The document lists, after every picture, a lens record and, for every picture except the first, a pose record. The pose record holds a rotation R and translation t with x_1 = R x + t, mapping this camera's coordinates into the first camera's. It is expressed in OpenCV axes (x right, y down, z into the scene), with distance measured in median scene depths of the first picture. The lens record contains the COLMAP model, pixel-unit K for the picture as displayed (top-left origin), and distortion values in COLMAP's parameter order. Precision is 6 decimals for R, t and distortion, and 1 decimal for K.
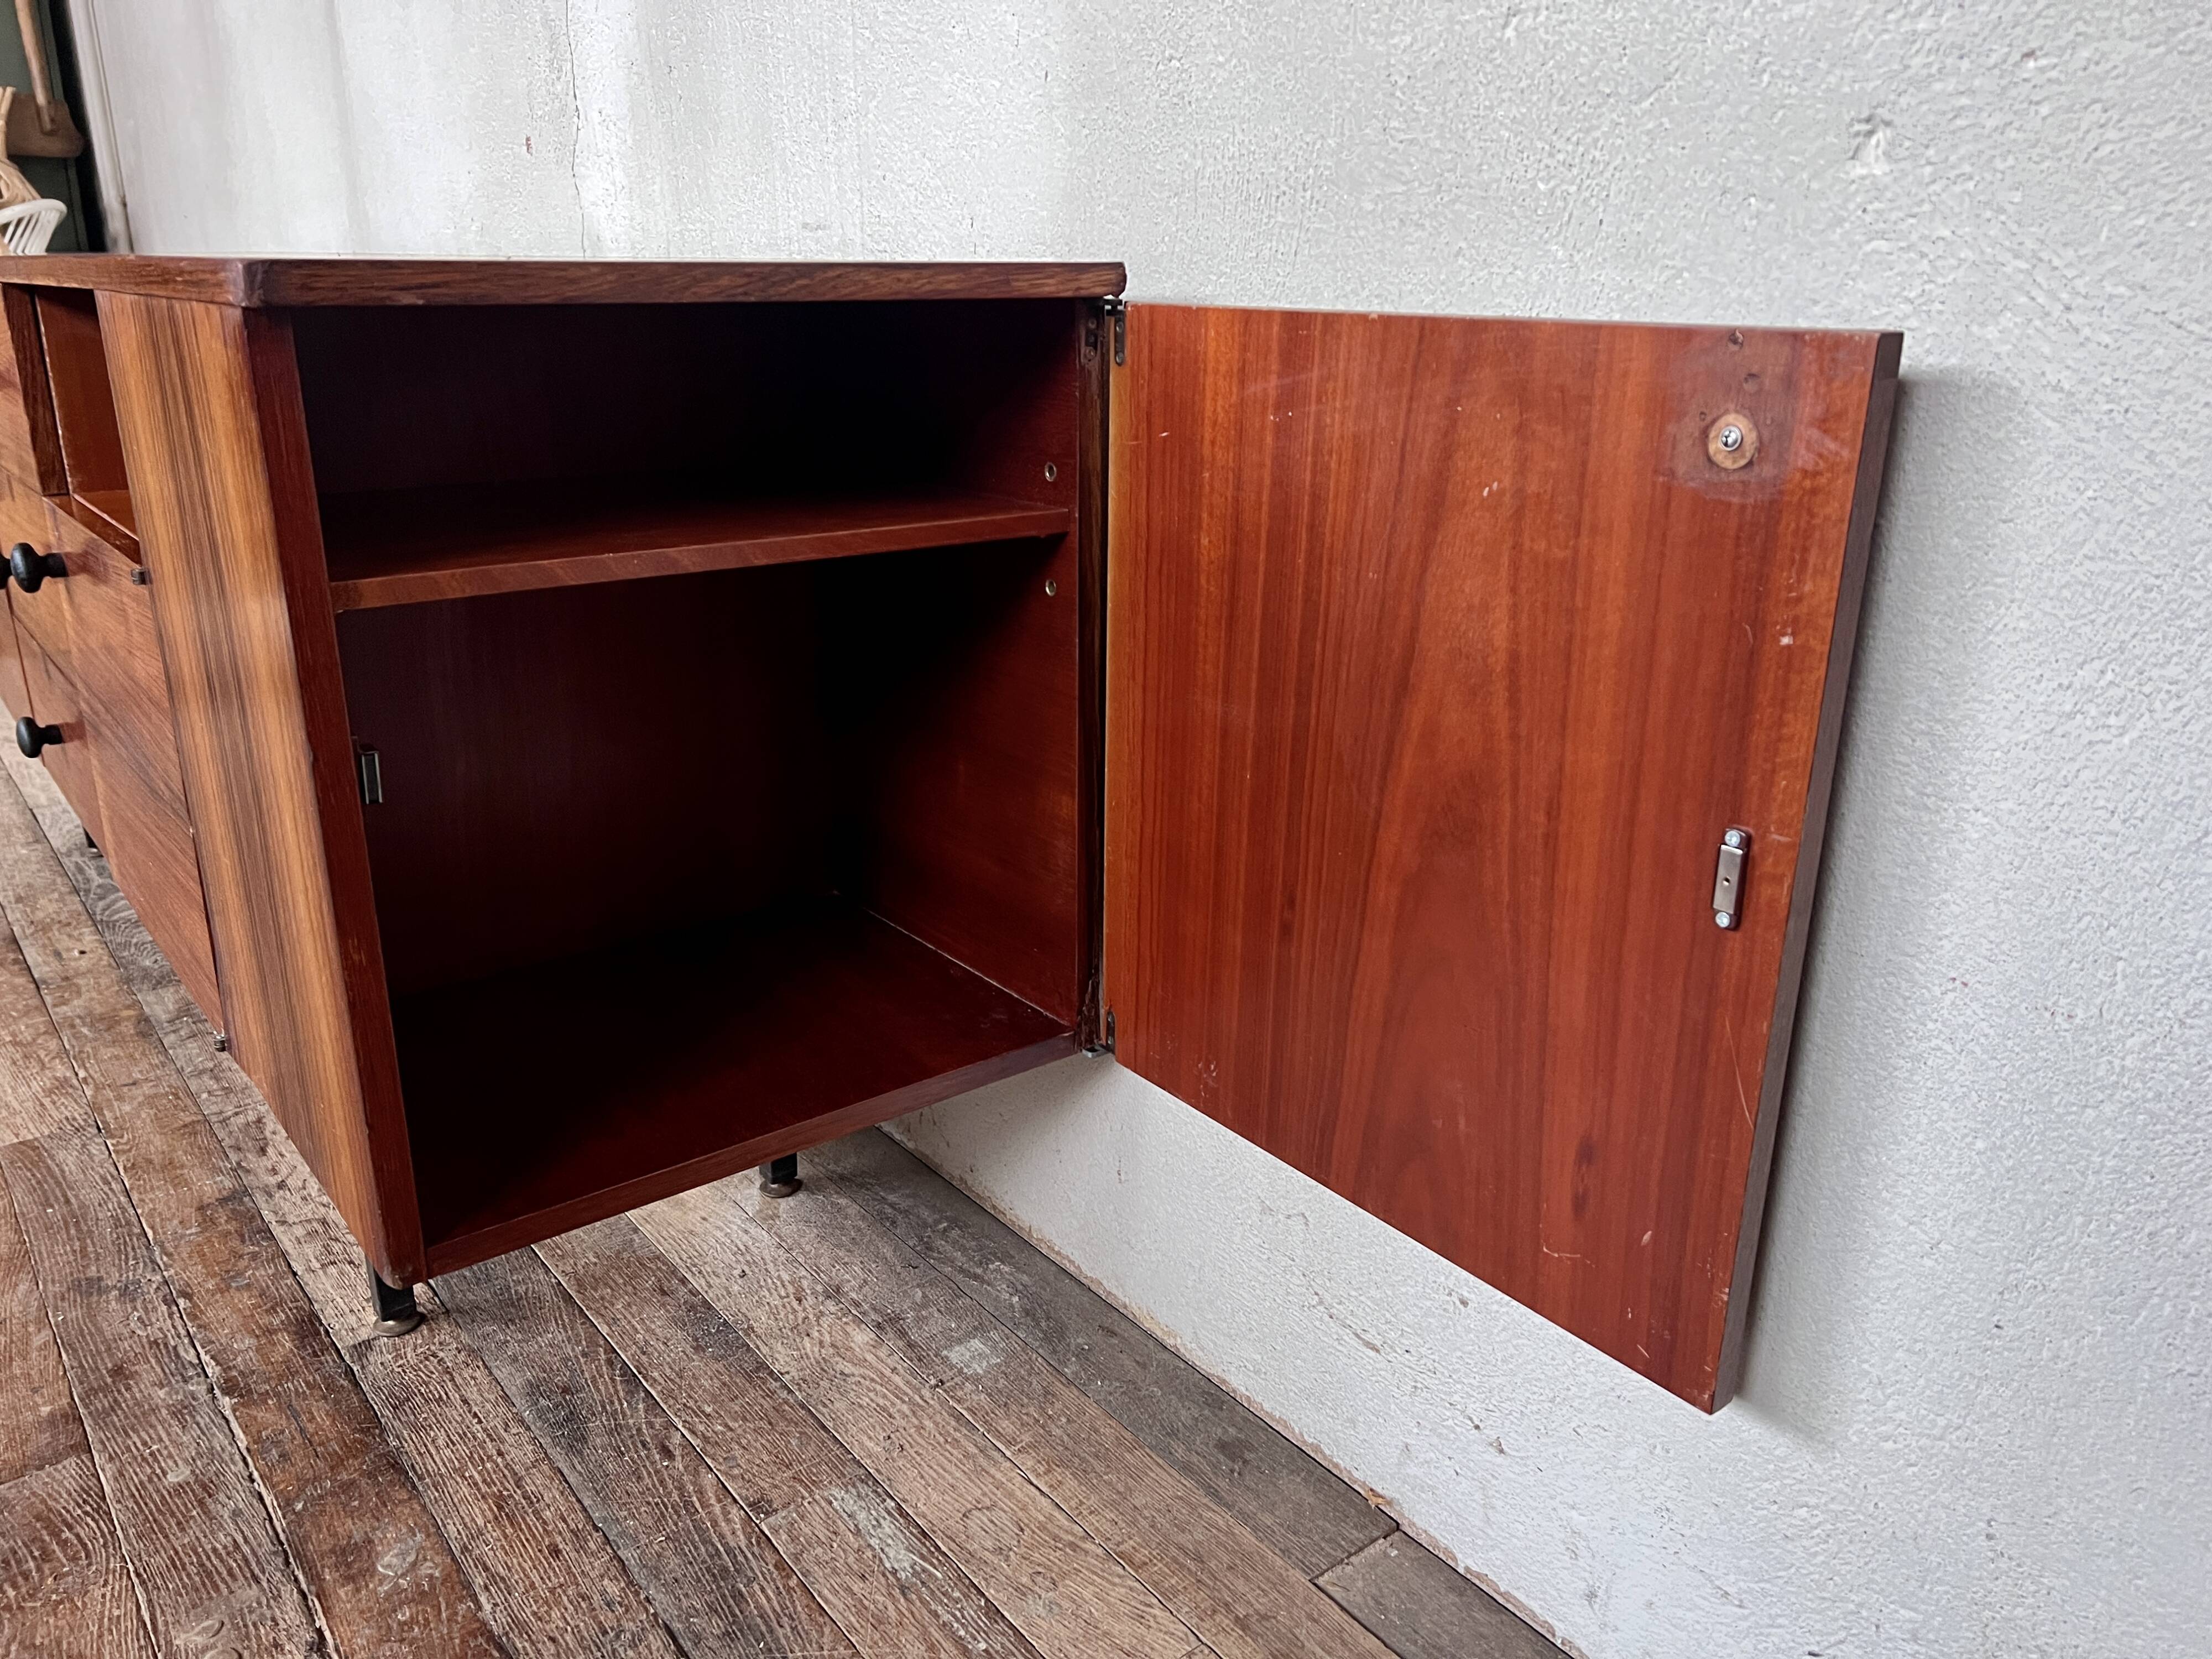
lens RADIAL K [[1657.5, 0, 1101.1], [0, 1657.5, 847.0], [0, 0, 1]] dist [0.051521, -0.058972]
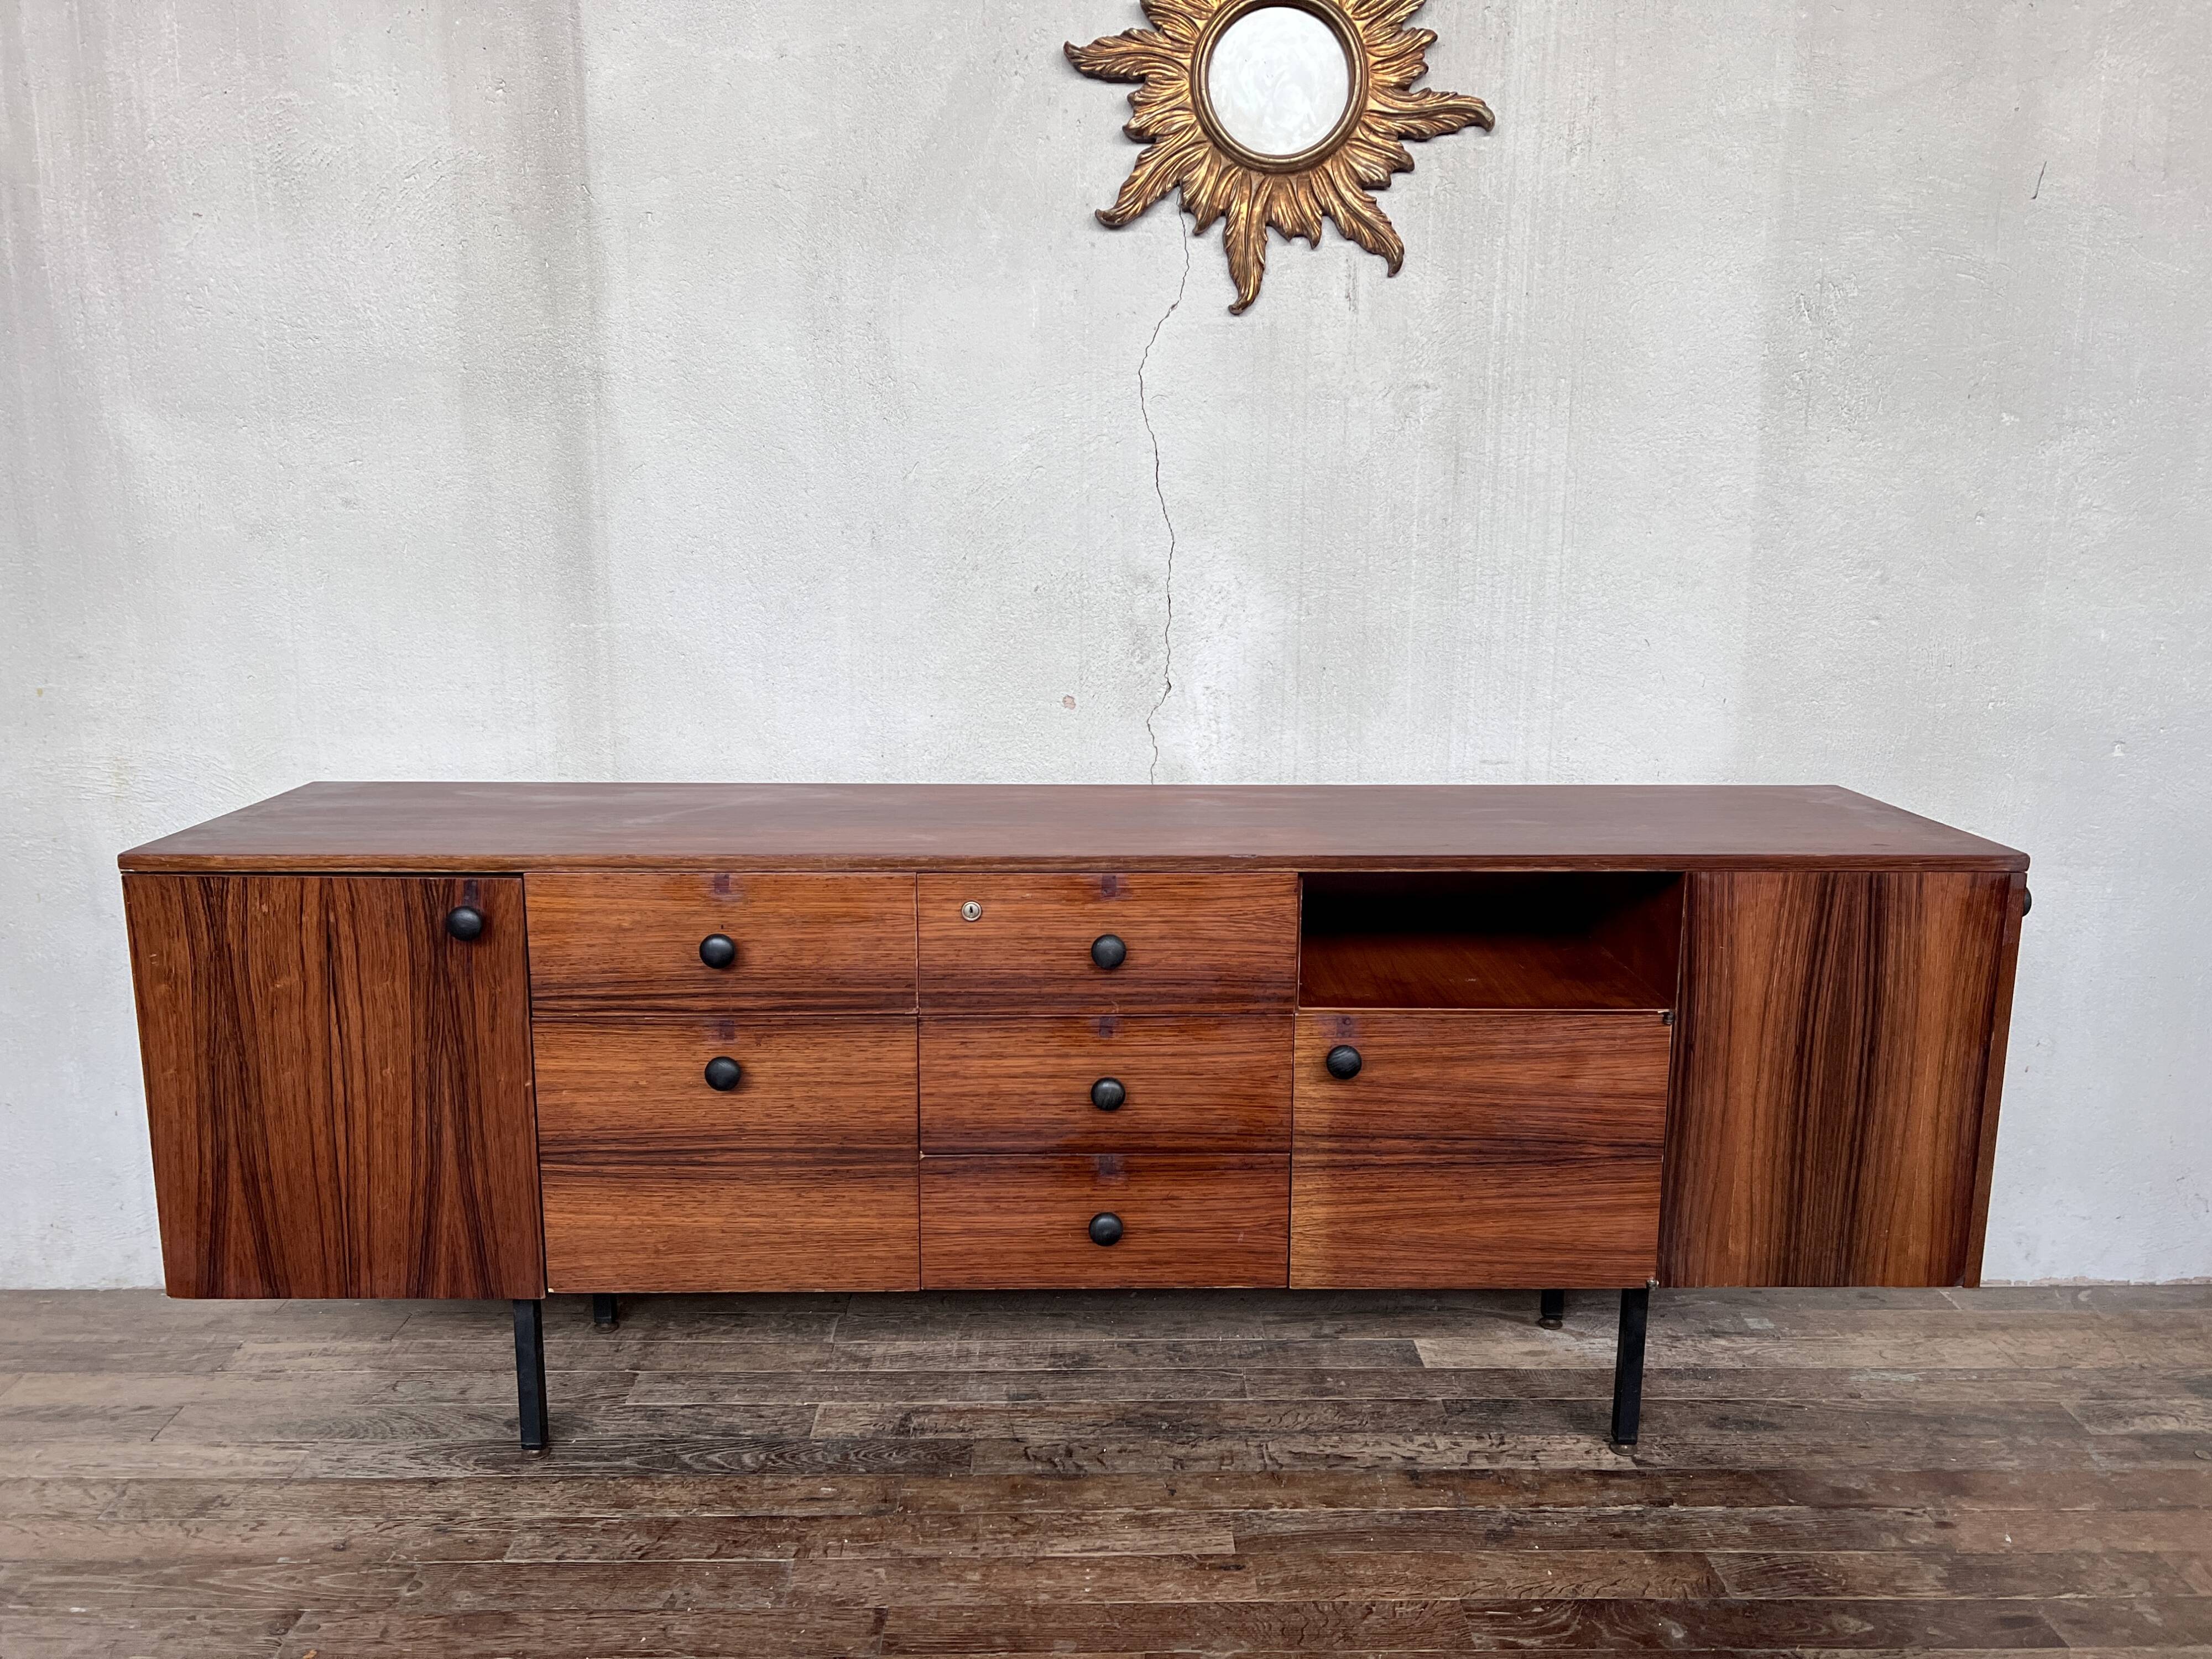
lens RADIAL K [[1657.5, 0, 1105.7], [0, 1657.5, 837.7], [0, 0, 1]] dist [0.051521, -0.058972]
pose [[0.601014, -0.157155, 0.783635, -2.122099], [0.263764, 0.964547, -0.008859, -0.453032], [-0.754461, 0.212019, 0.621158, 0.272556]]
